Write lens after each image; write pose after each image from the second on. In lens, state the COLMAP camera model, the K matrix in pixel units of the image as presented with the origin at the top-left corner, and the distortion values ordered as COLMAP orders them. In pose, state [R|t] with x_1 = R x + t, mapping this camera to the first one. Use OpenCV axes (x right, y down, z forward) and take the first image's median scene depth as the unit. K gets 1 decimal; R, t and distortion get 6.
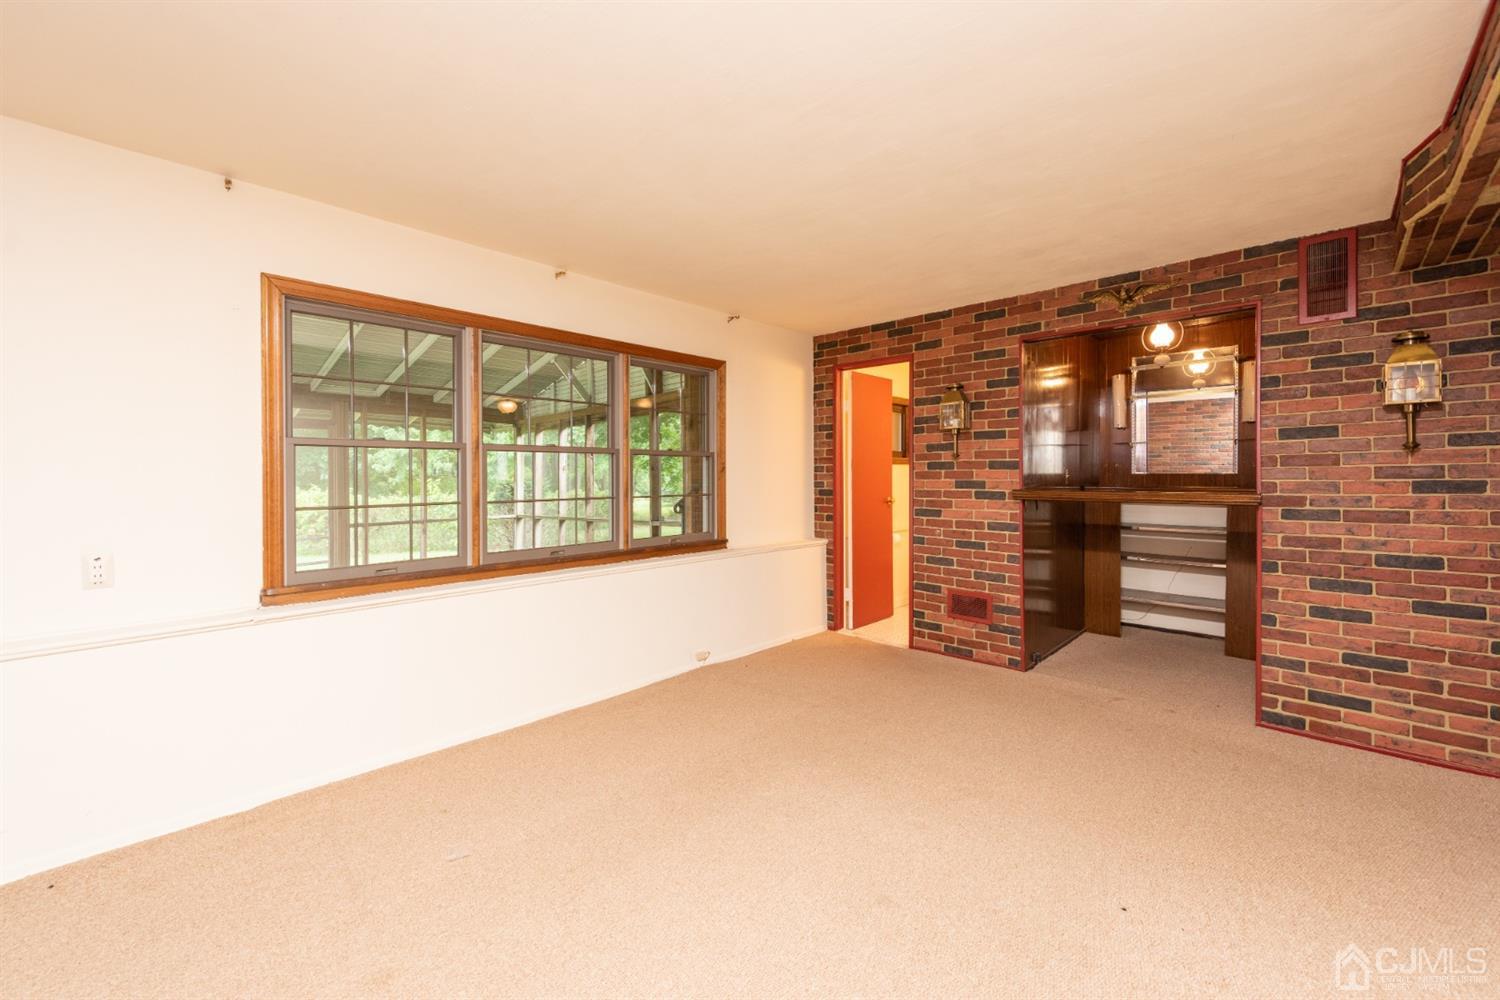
lens RADIAL K [[590.4, 0, 743.4], [0, 590.4, 477.4], [0, 0, 1]] dist [0.000344, -0.000118]
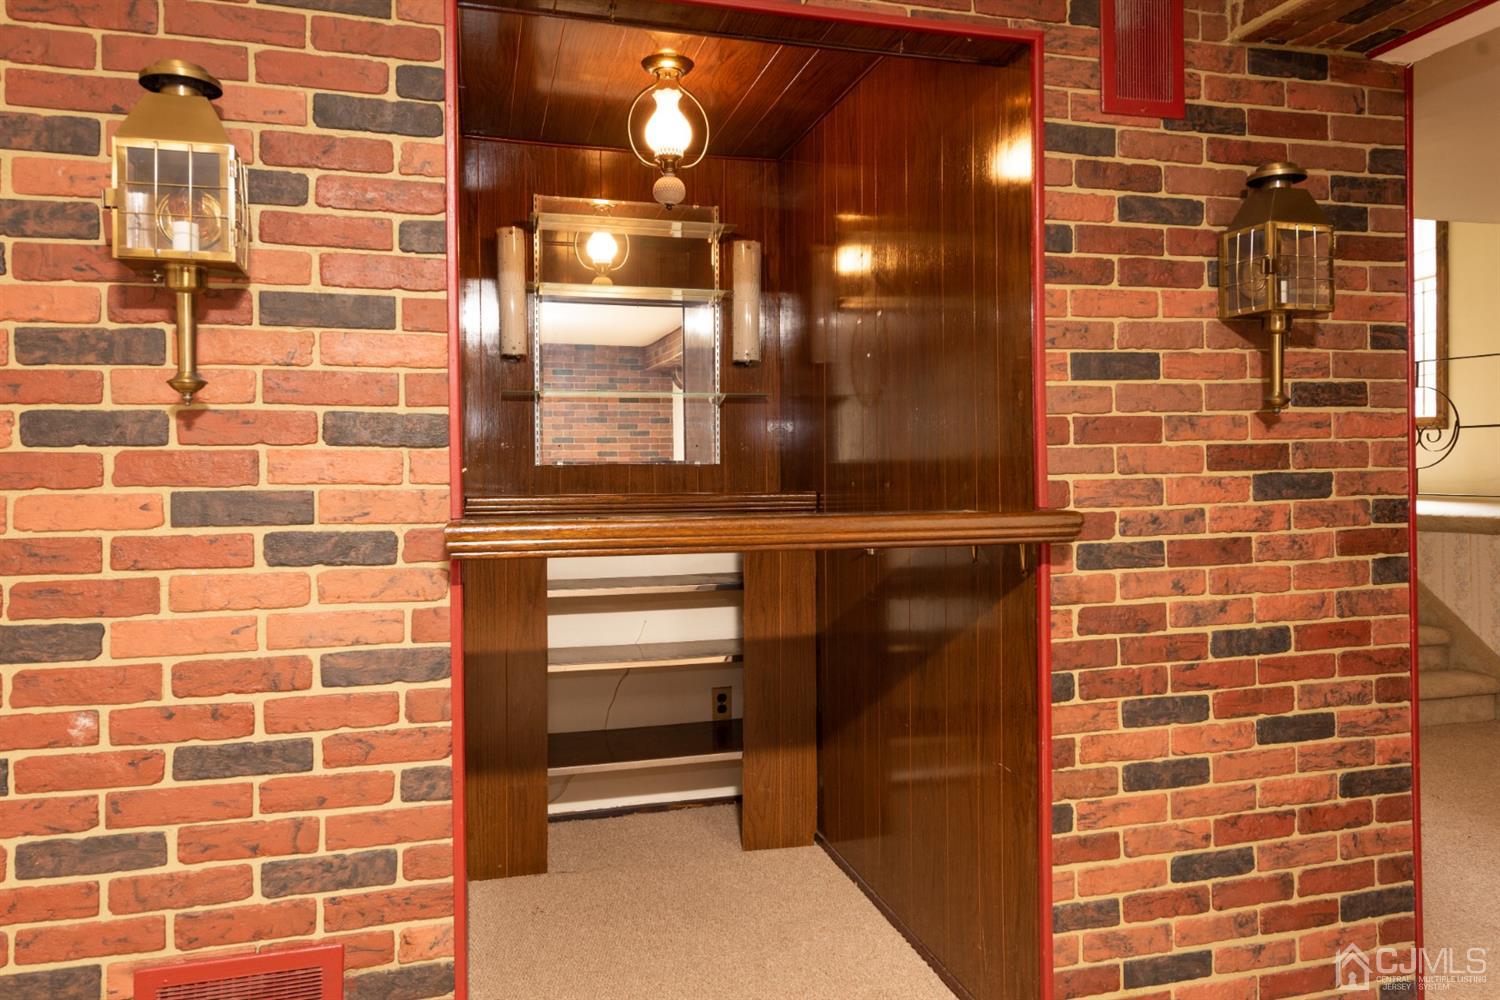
lens RADIAL K [[1010.7, 0, 748.5], [0, 1010.7, 458.3], [0, 0, 1]] dist [0.027284, -0.023357]
pose [[0.497157, 0.003072, 0.867655, 0.130466], [0.010005, 0.999907, -0.009274, -0.002826], [-0.867603, 0.013292, 0.497080, 0.637430]]
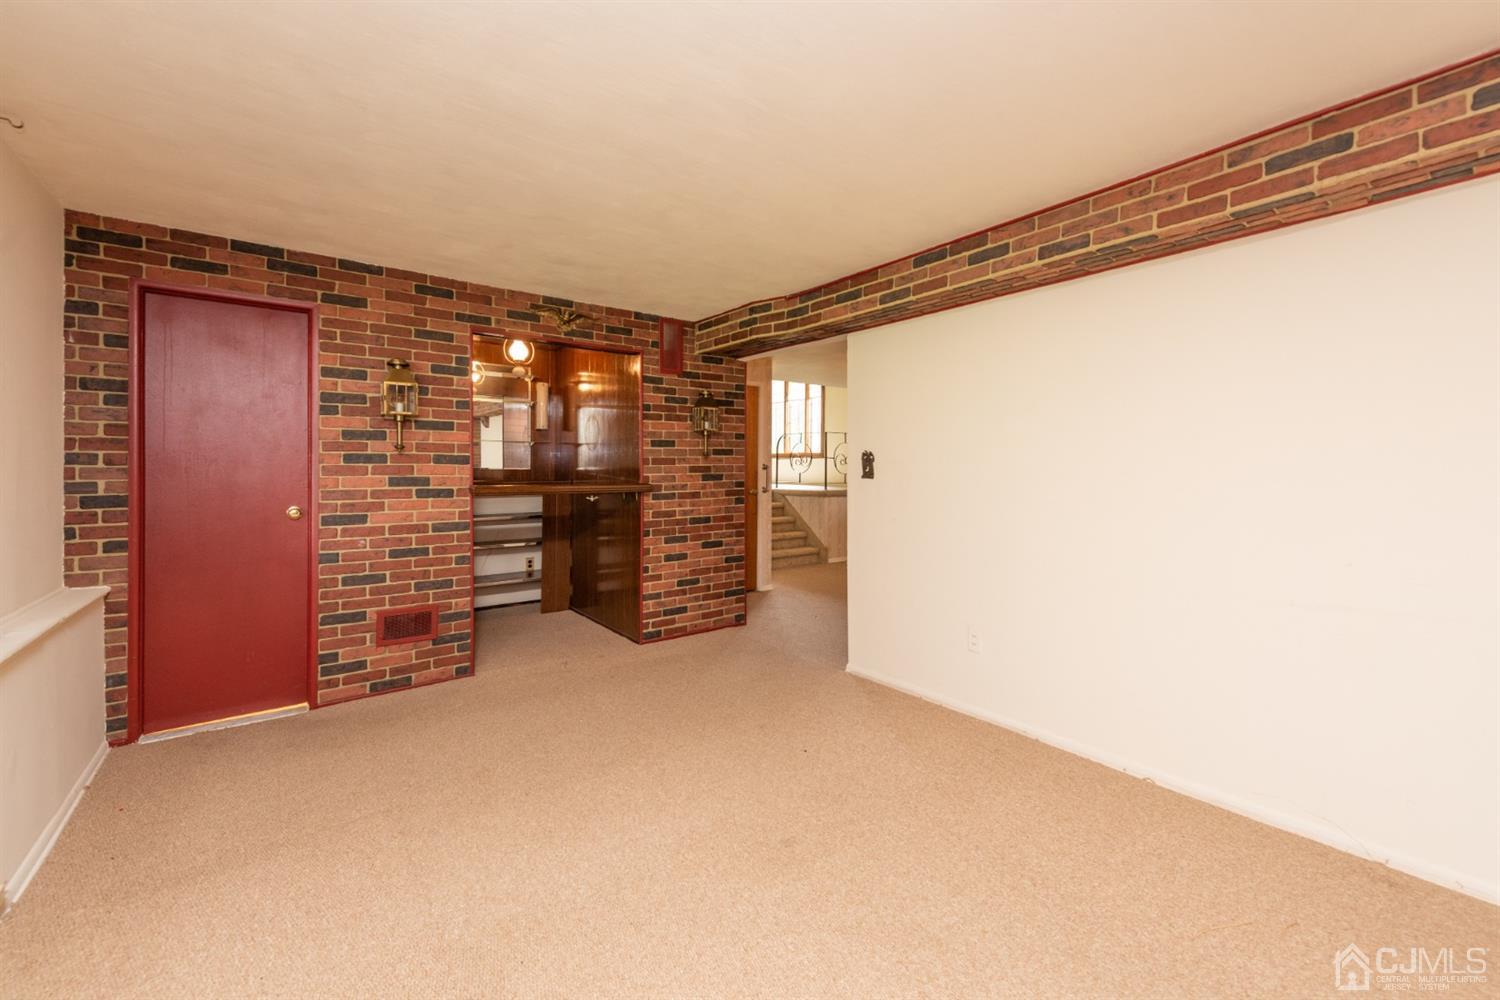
lens RADIAL K [[598.8, 0, 749.5], [0, 598.8, 466.9], [0, 0, 1]] dist [0.000585, -0.000875]
pose [[0.140944, 0.006411, 0.989997, -0.417400], [0.002425, 0.999974, -0.006821, -0.002225], [-0.990015, 0.003362, 0.140925, 0.408503]]
